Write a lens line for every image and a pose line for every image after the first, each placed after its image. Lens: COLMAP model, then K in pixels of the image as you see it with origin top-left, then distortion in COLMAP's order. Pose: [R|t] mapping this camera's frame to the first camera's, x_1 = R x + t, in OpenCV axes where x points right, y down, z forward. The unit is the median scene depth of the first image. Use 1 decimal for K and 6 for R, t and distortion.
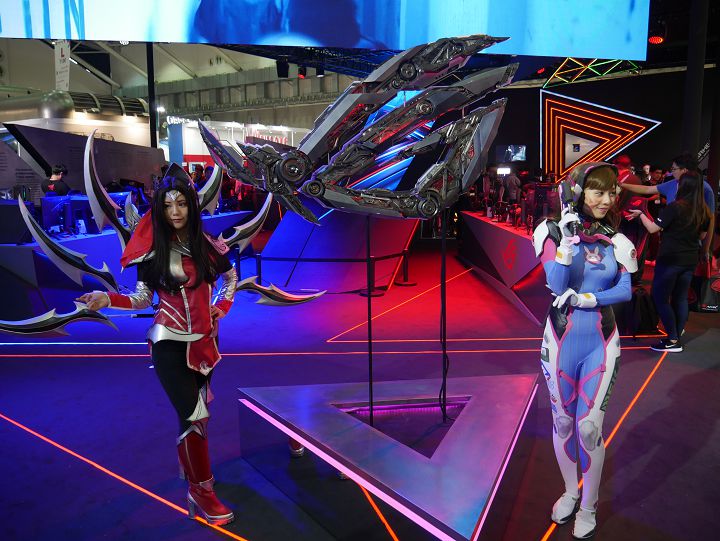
lens RADIAL K [[604.7, 0, 360.0], [0, 604.7, 270.5], [0, 0, 1]] dist [-0.043684, 0.010389]
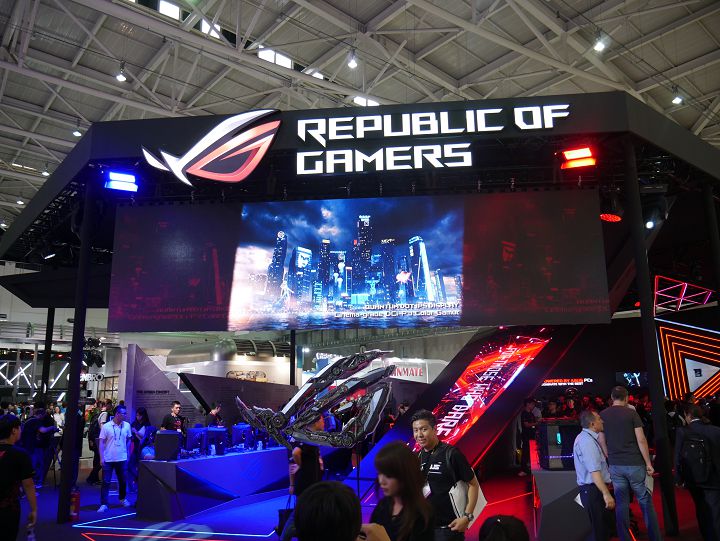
lens RADIAL K [[595.1, 0, 360.0], [0, 595.1, 270.5], [0, 0, 1]] dist [-0.028332, 0.003965]
pose [[0.967188, -0.064735, -0.245675, 0.088754], [-0.028875, 0.932719, -0.359445, 0.009077], [0.252415, 0.354745, 0.900246, -0.118819]]
